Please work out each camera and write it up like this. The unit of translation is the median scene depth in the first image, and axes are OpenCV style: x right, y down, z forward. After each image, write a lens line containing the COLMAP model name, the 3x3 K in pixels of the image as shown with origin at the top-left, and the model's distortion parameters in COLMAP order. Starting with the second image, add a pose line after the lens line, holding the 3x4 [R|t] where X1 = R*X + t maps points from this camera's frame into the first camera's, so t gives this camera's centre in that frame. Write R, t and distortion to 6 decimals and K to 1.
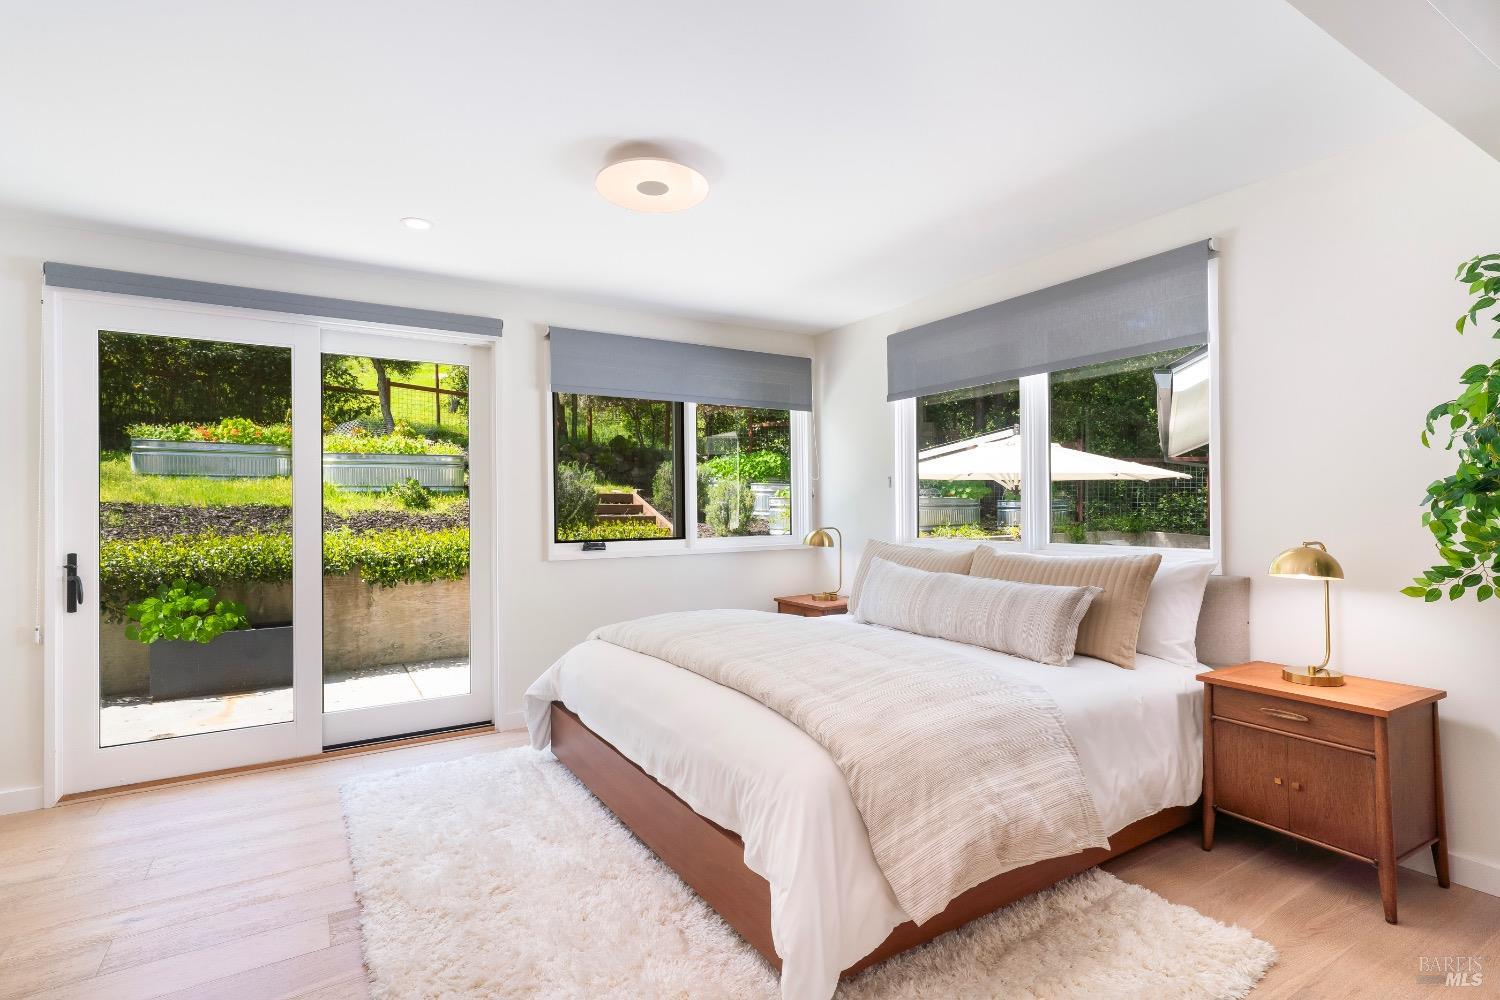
lens RADIAL K [[726.7, 0, 754.8], [0, 726.7, 497.9], [0, 0, 1]] dist [0.016314, -0.000019]
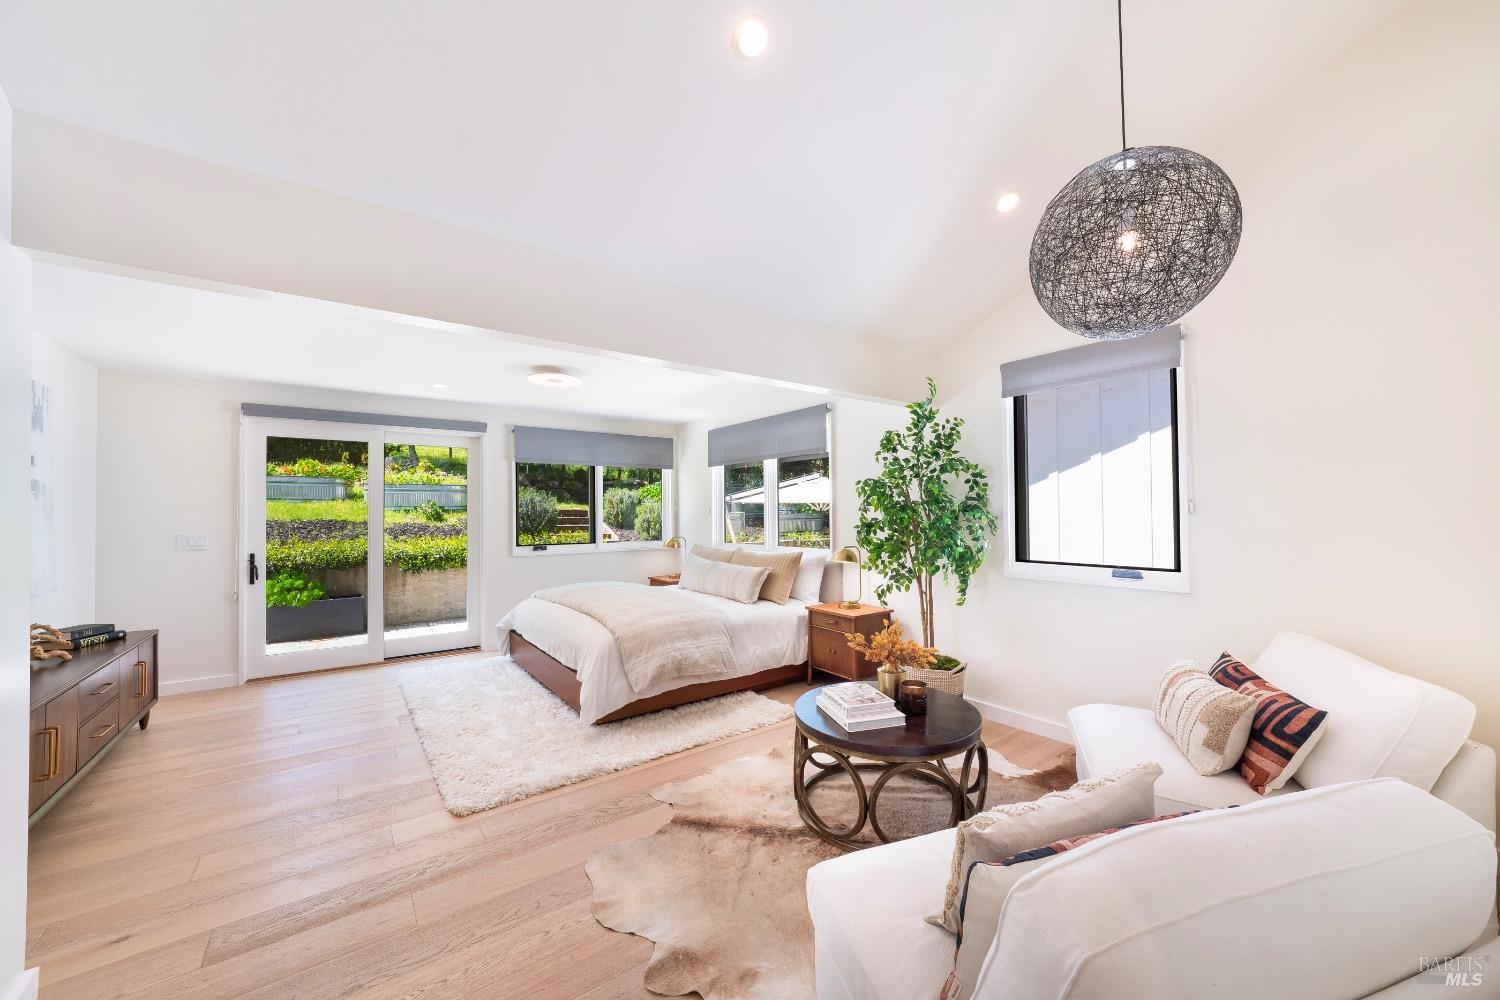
lens RADIAL K [[553.1, 0, 742.8], [0, 553.1, 502.2], [0, 0, 1]] dist [-0.003003, 0.000027]
pose [[0.997017, 0.002864, 0.077125, 0.183468], [-0.002089, 0.999946, -0.010134, -0.035774], [-0.077150, 0.009943, 0.996970, -0.417596]]
